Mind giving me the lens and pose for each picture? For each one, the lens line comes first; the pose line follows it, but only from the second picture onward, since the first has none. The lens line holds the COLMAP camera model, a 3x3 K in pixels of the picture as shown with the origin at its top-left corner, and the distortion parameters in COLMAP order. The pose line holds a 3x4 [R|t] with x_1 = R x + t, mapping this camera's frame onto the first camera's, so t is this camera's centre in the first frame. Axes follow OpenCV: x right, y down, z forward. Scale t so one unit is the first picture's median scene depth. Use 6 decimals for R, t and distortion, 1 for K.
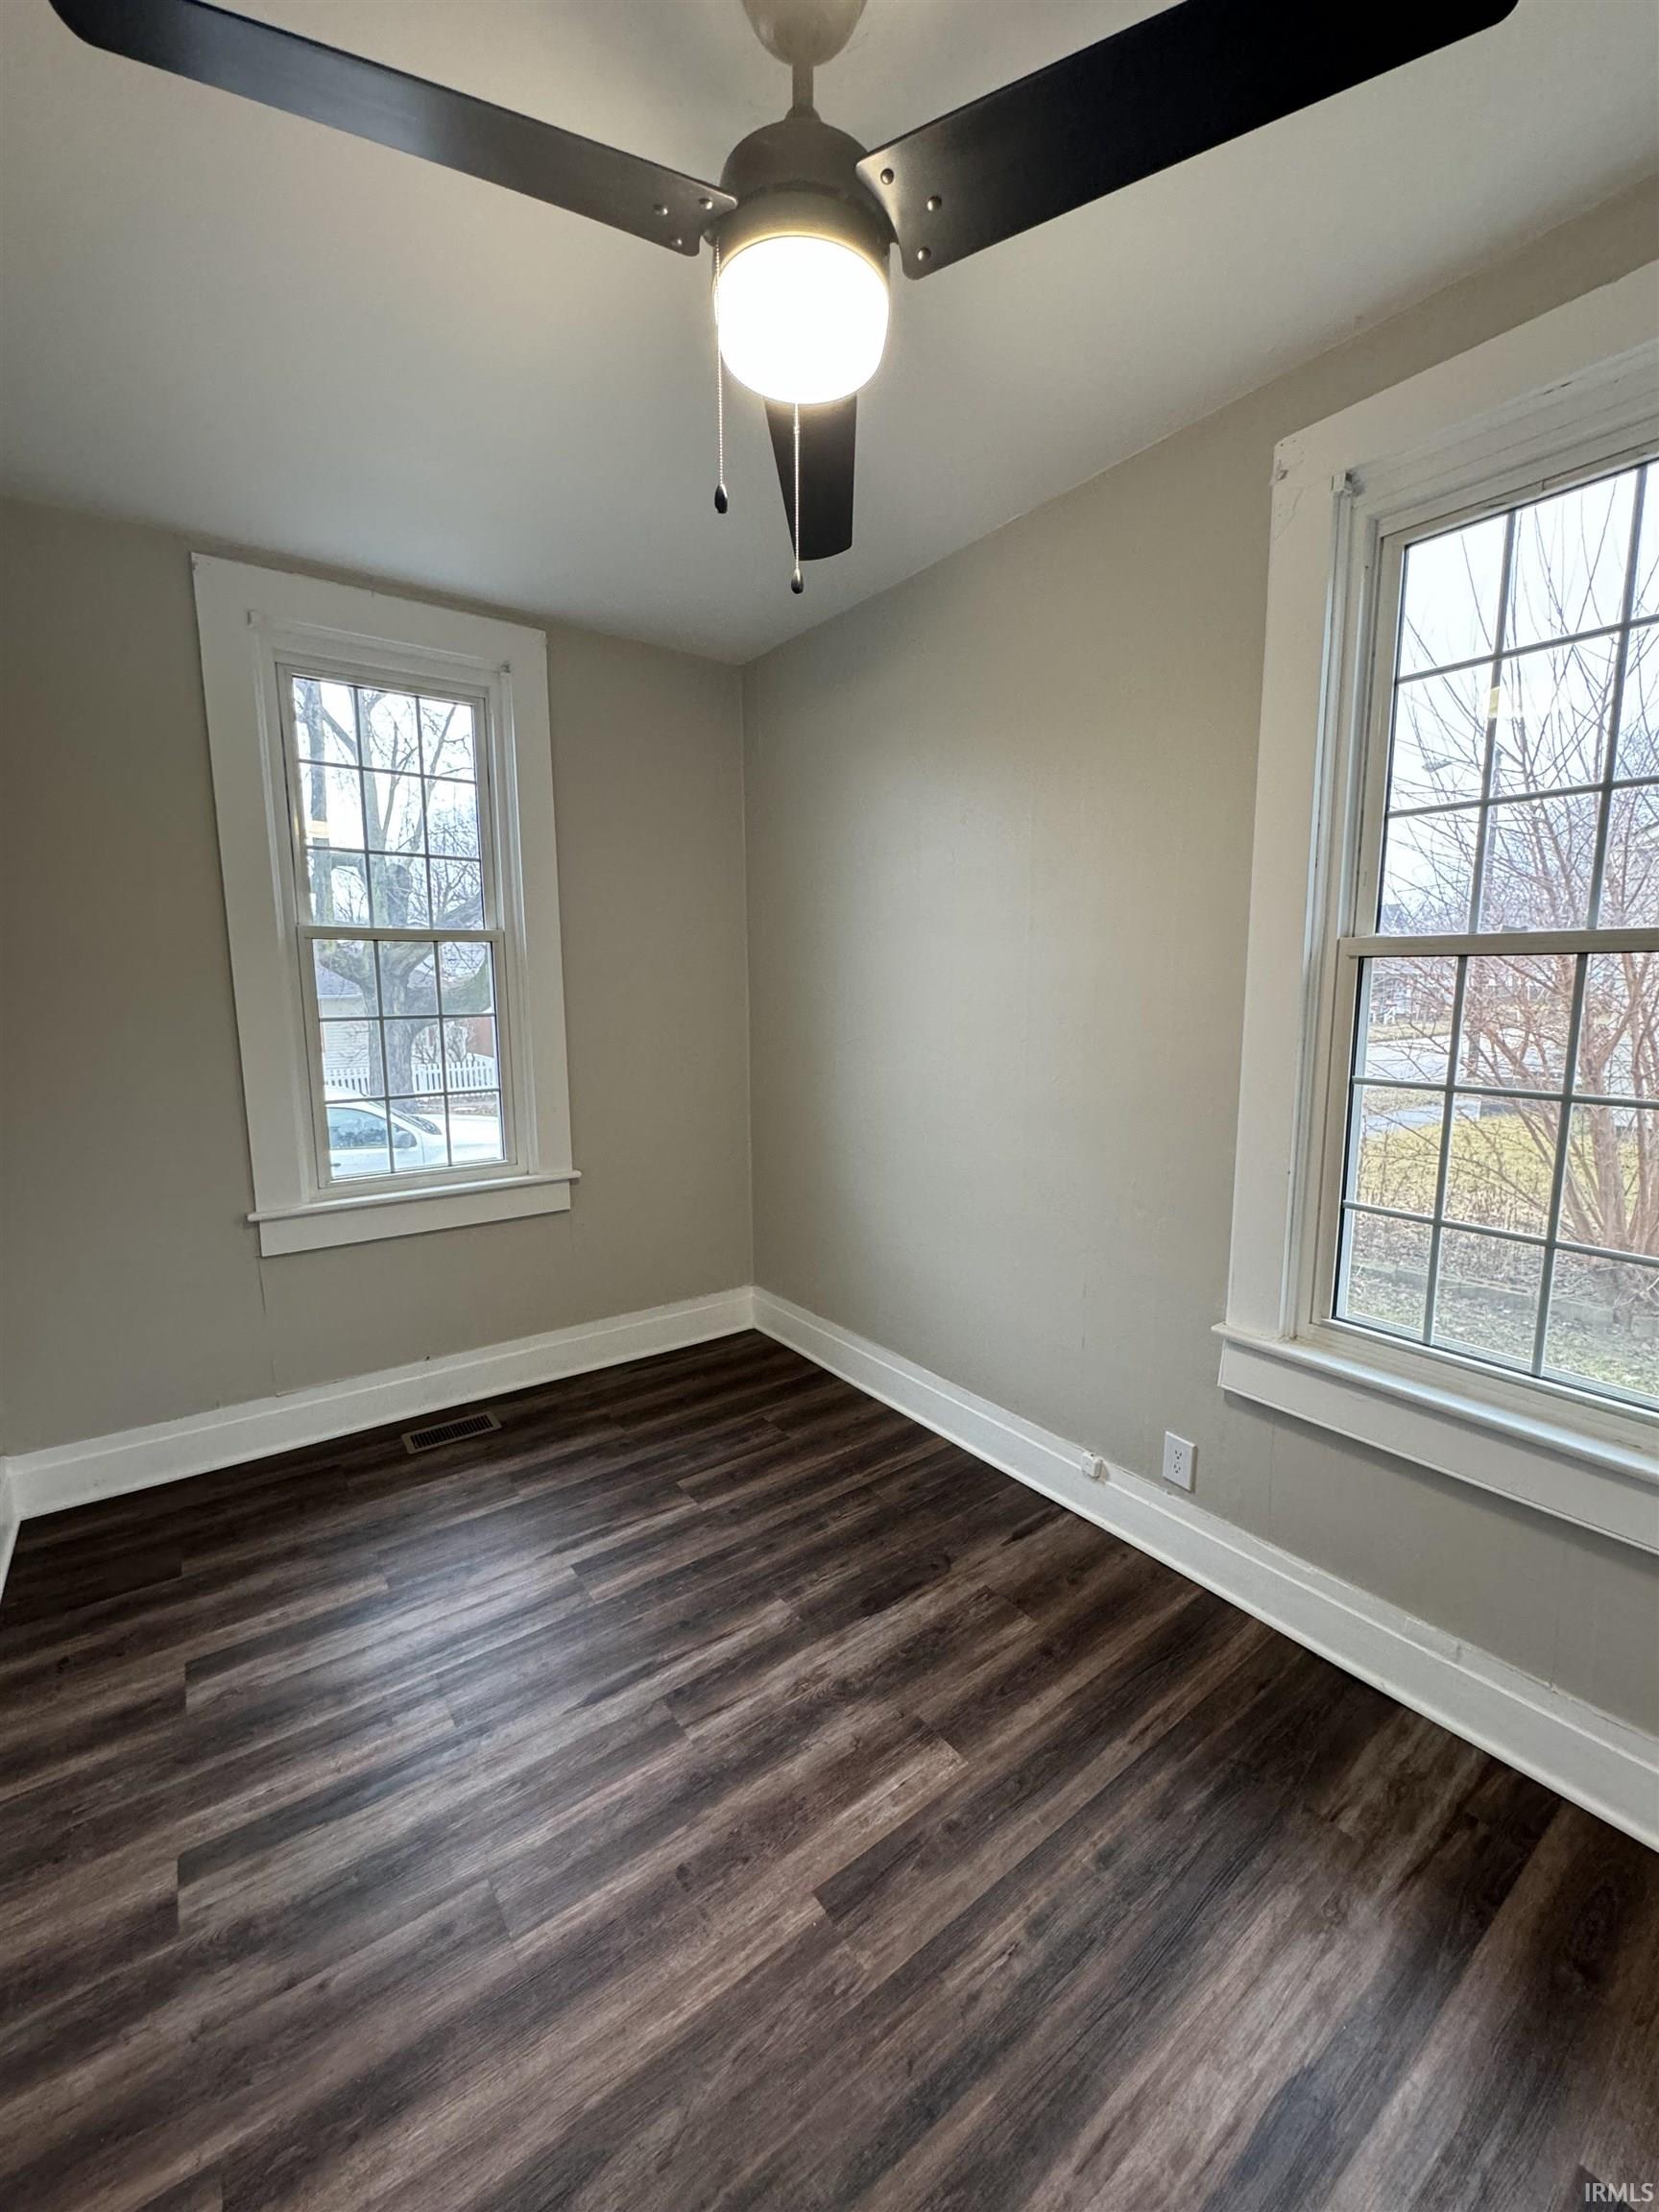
lens RADIAL K [[900.6, 0, 840.1], [0, 900.6, 1115.4], [0, 0, 1]] dist [-0.002969, -0.000612]
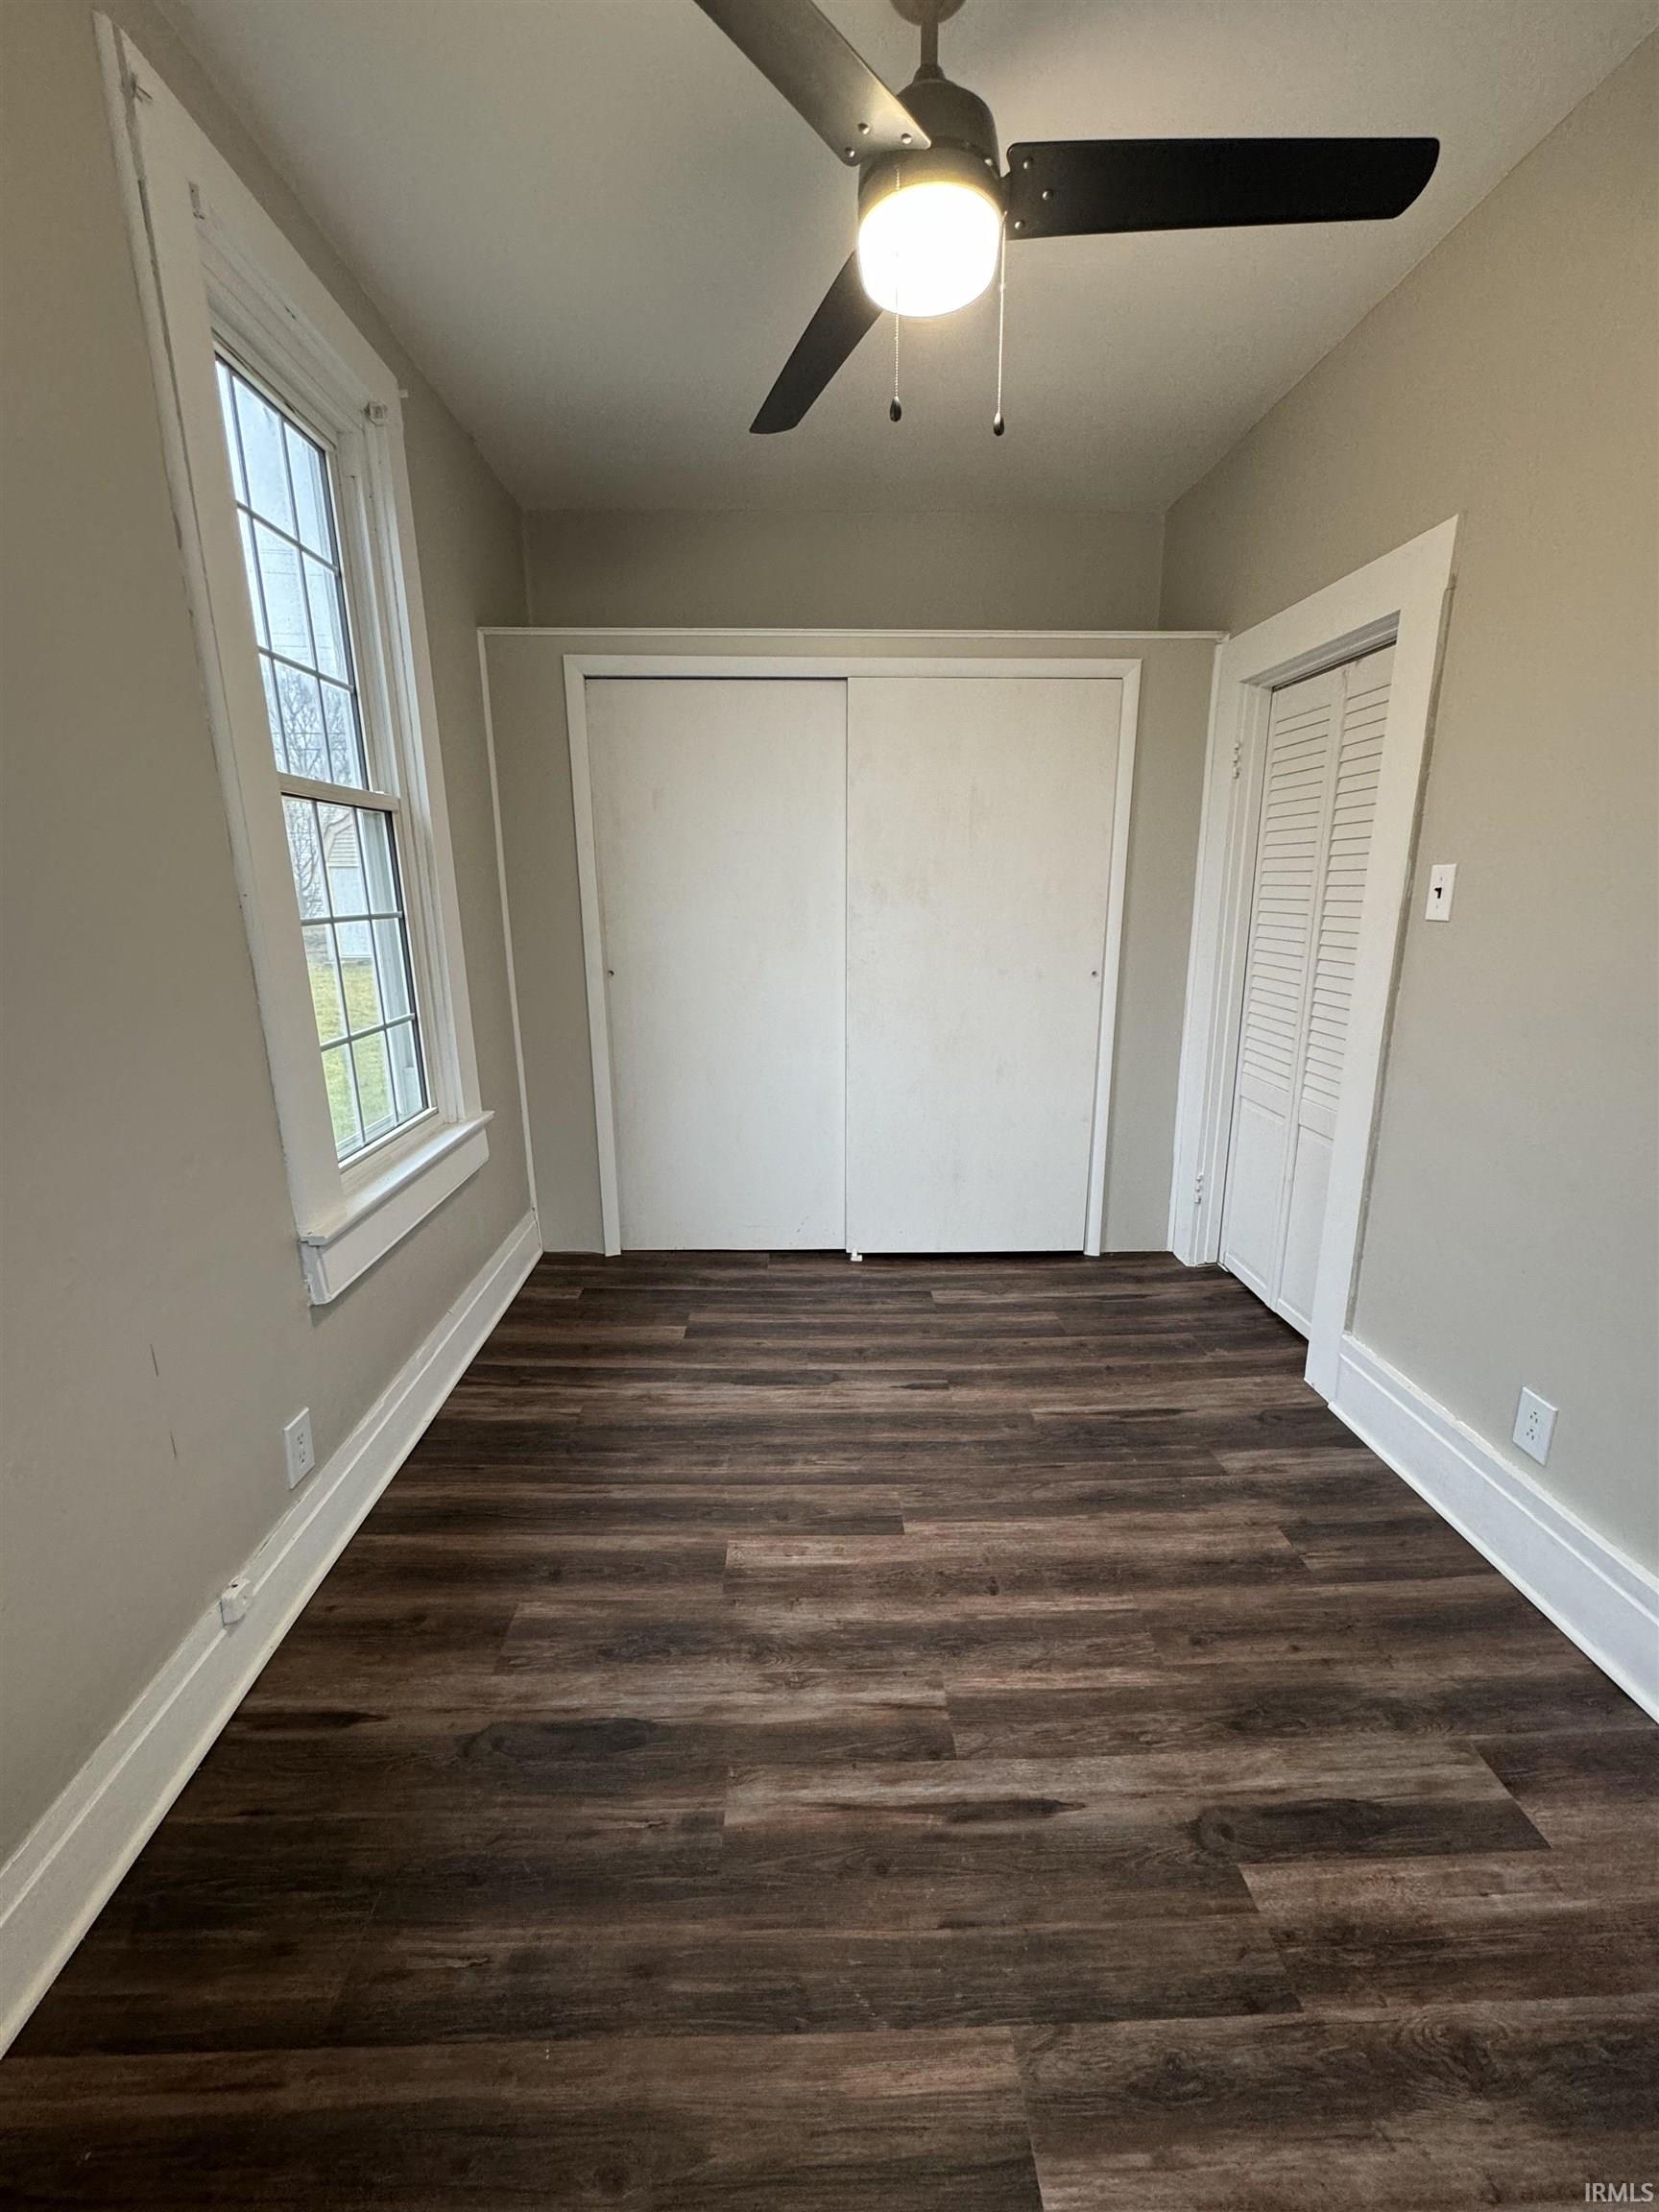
lens RADIAL K [[856.8, 0, 829.5], [0, 856.8, 1106.0], [0, 0, 1]] dist [-0.018345, -0.000221]
pose [[-0.816117, -0.133453, 0.562266, -0.448947], [0.098424, 0.926654, 0.362801, -0.133228], [-0.569443, 0.351428, -0.743123, 1.431963]]
